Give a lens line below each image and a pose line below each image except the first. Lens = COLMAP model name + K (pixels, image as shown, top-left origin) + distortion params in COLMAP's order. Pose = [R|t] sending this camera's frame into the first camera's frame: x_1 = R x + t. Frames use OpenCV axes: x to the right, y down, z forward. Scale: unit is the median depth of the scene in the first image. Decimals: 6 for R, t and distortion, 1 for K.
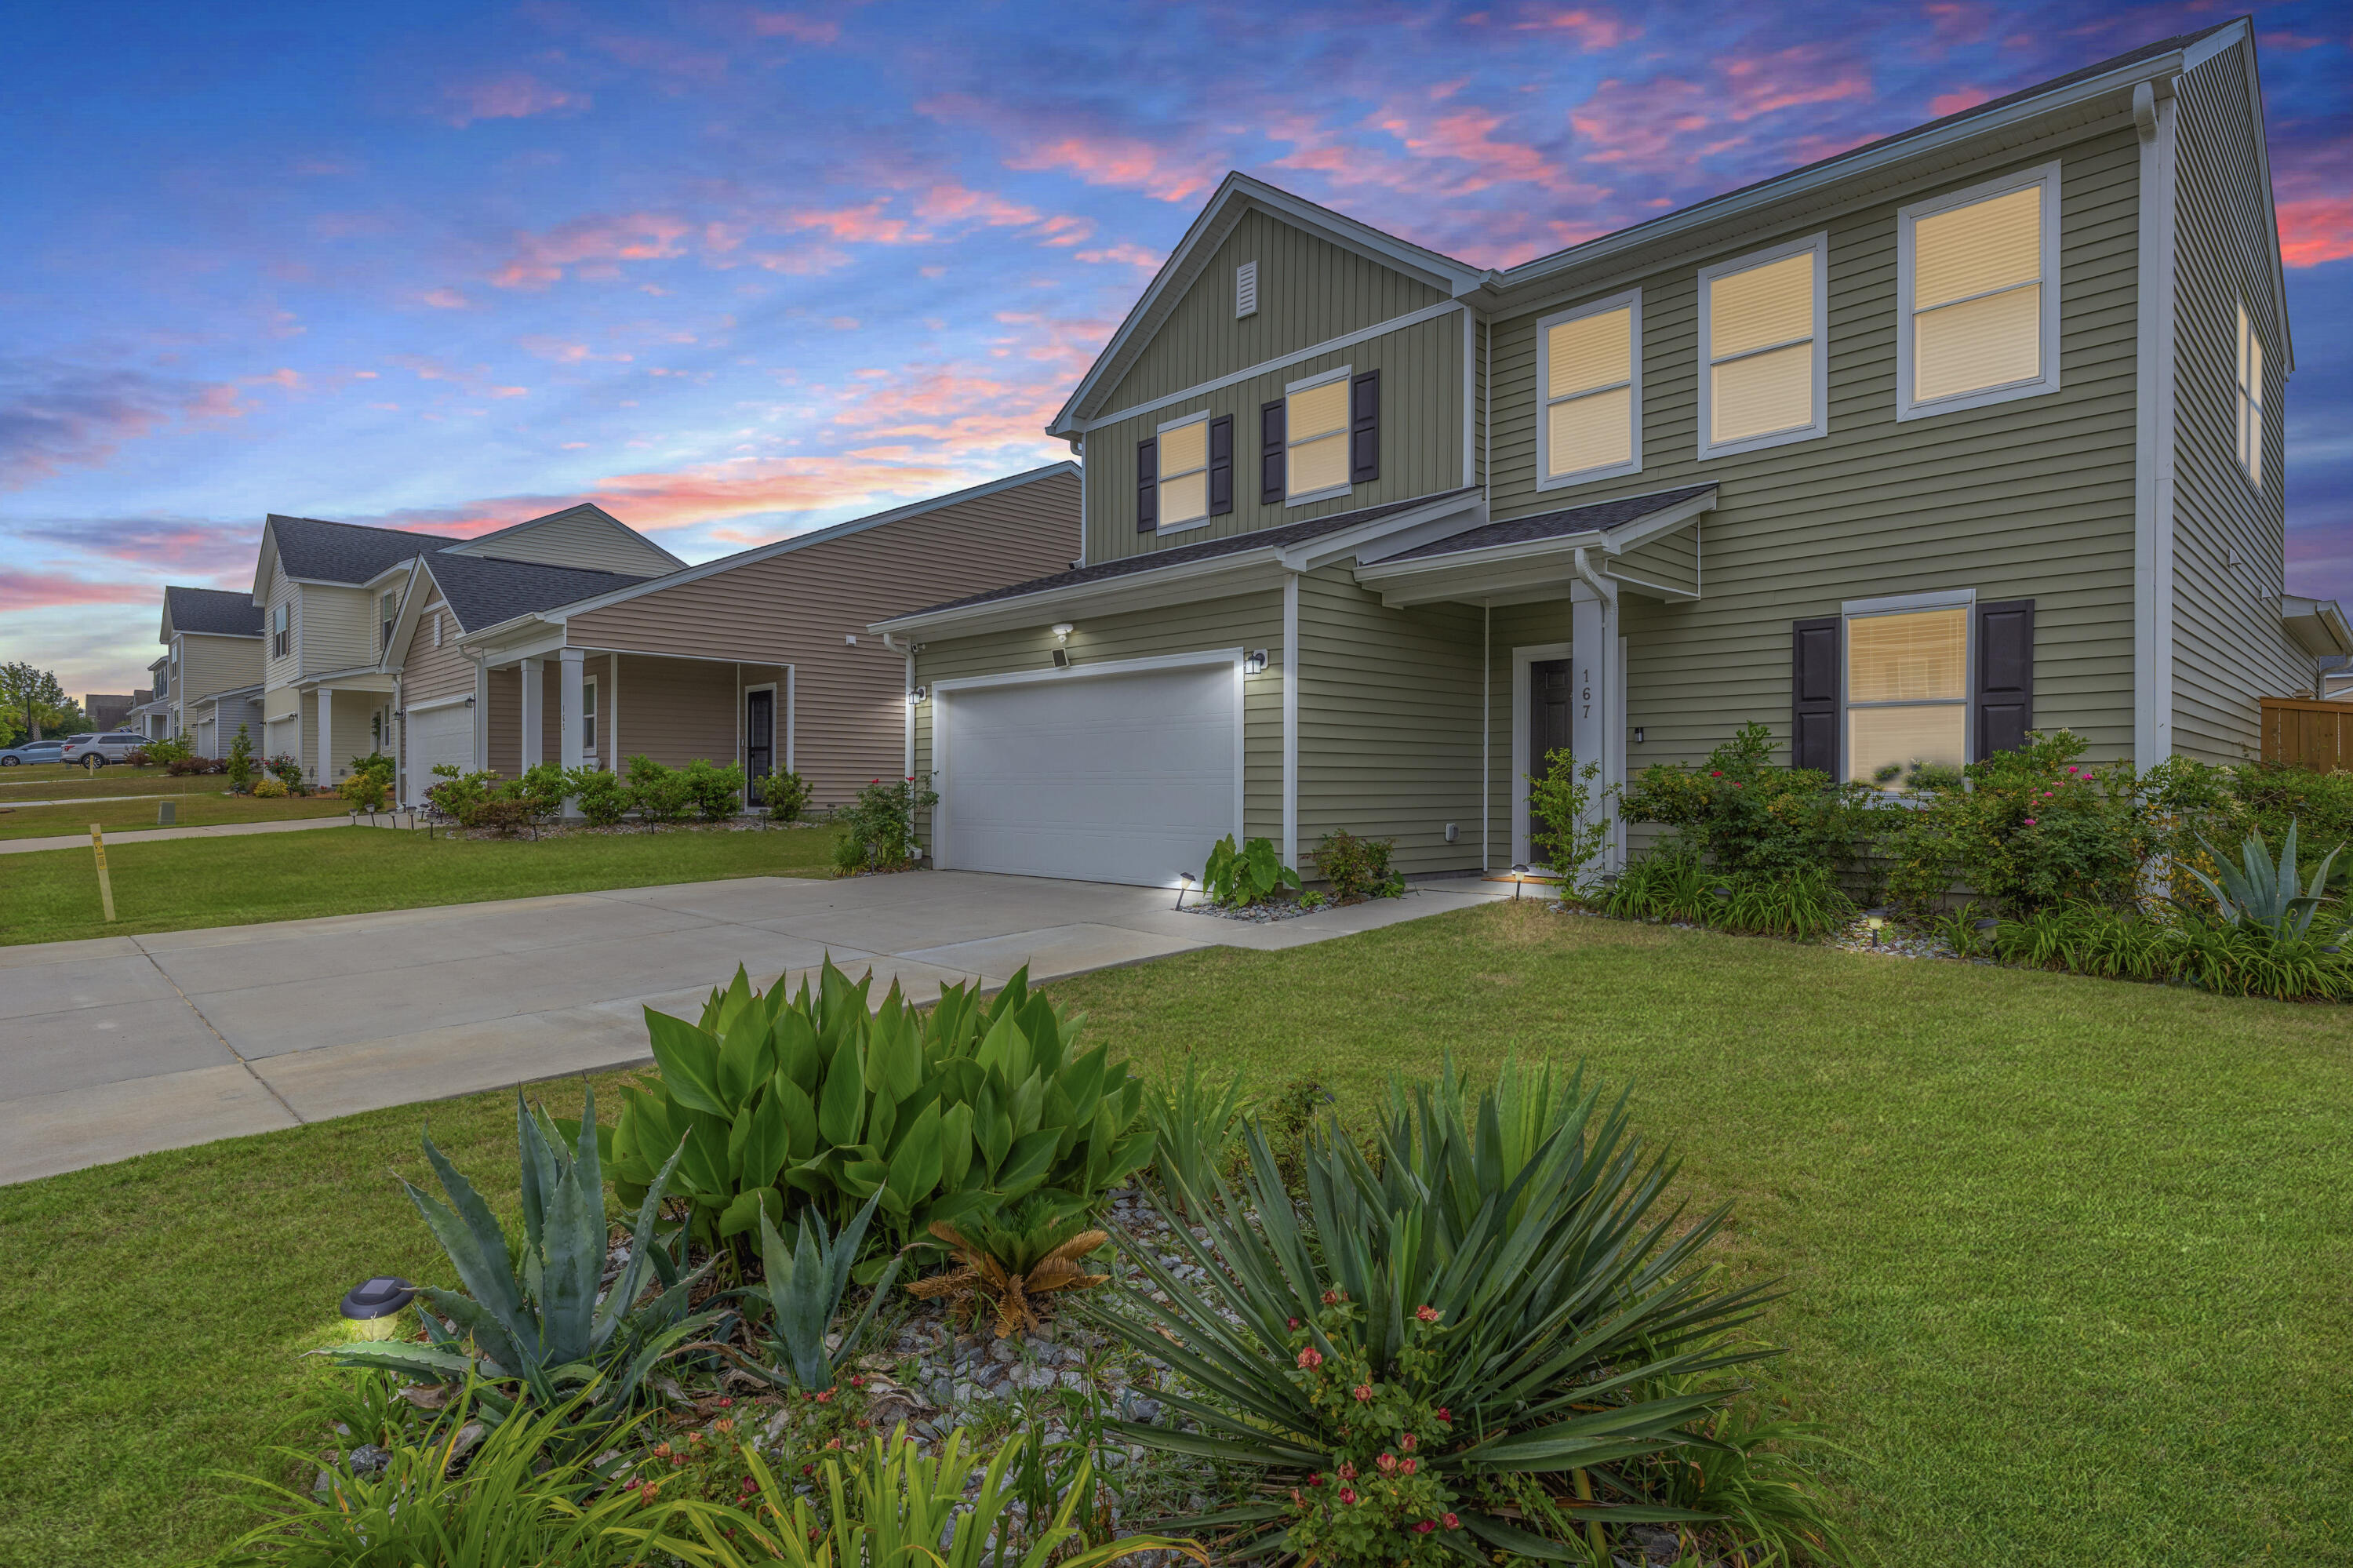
lens RADIAL K [[1227.6, 0, 1176.4], [0, 1227.6, 788.9], [0, 0, 1]] dist [0.000299, -0.000150]
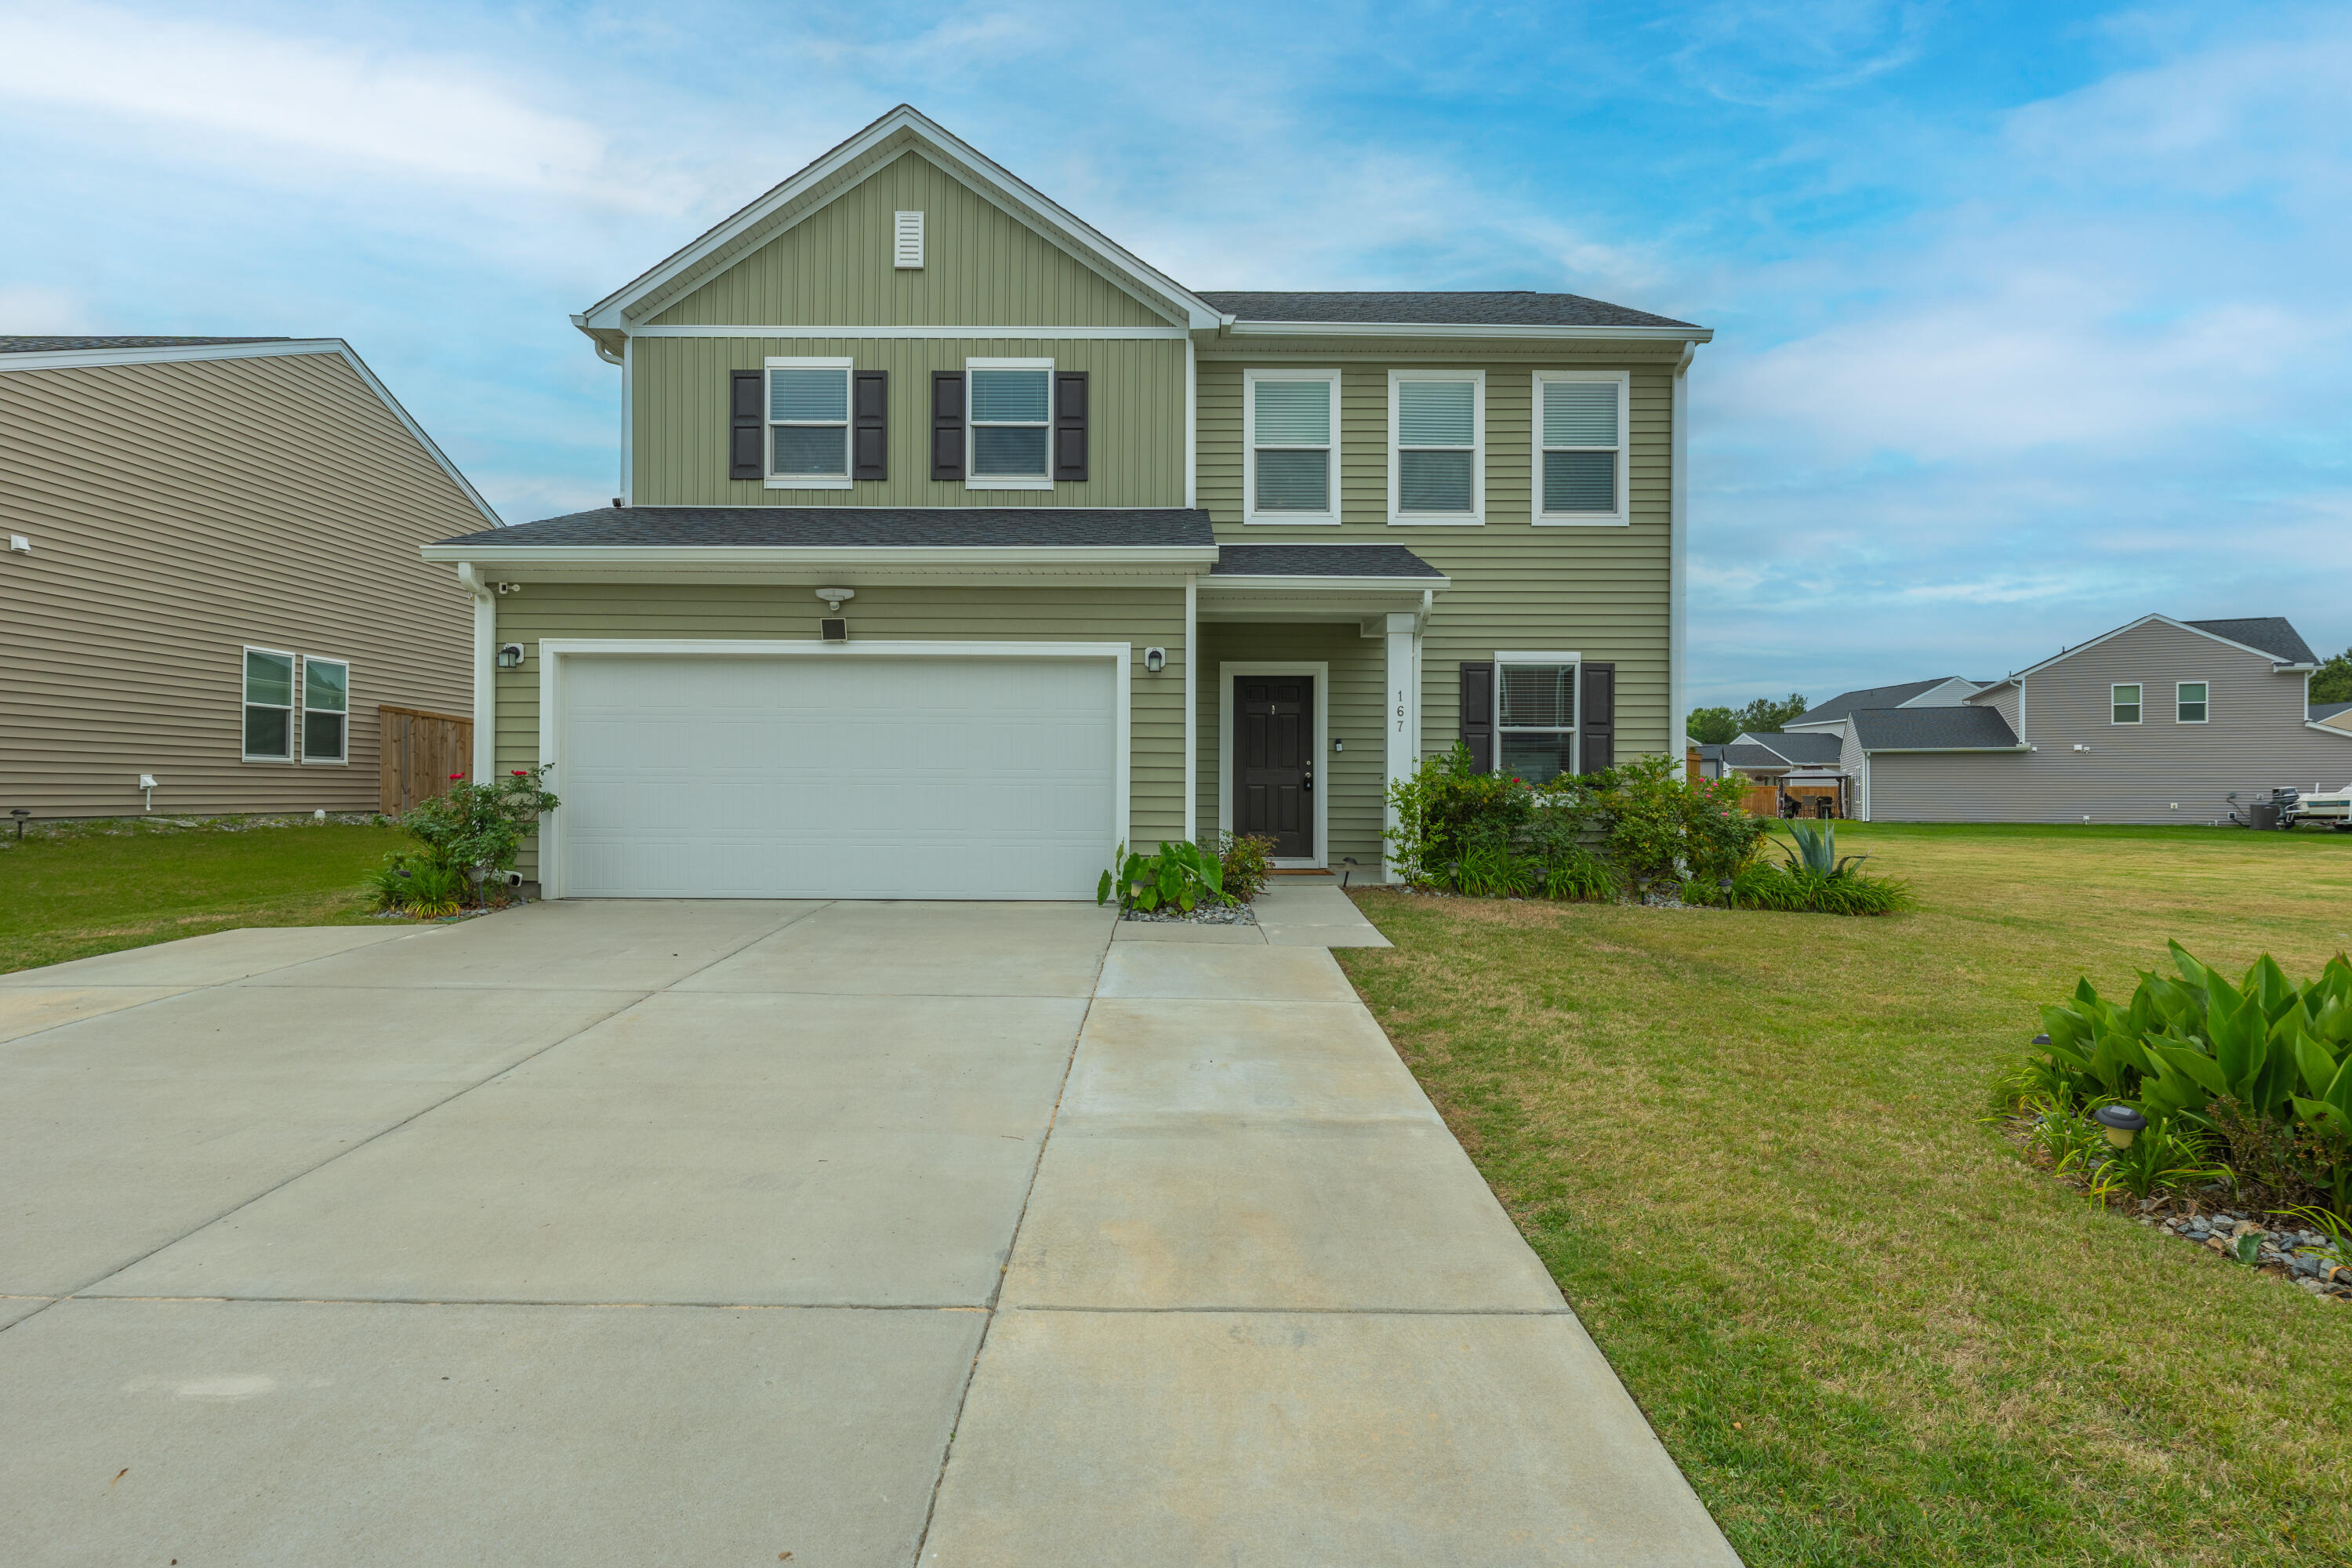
lens RADIAL K [[1227.1, 0, 1181.2], [0, 1227.1, 785.5], [0, 0, 1]] dist [0.000299, -0.000150]
pose [[0.687731, 0.006375, 0.725937, -0.505460], [-0.003919, 0.999979, -0.005069, 0.001164], [-0.725955, 0.000641, 0.687742, 0.252535]]
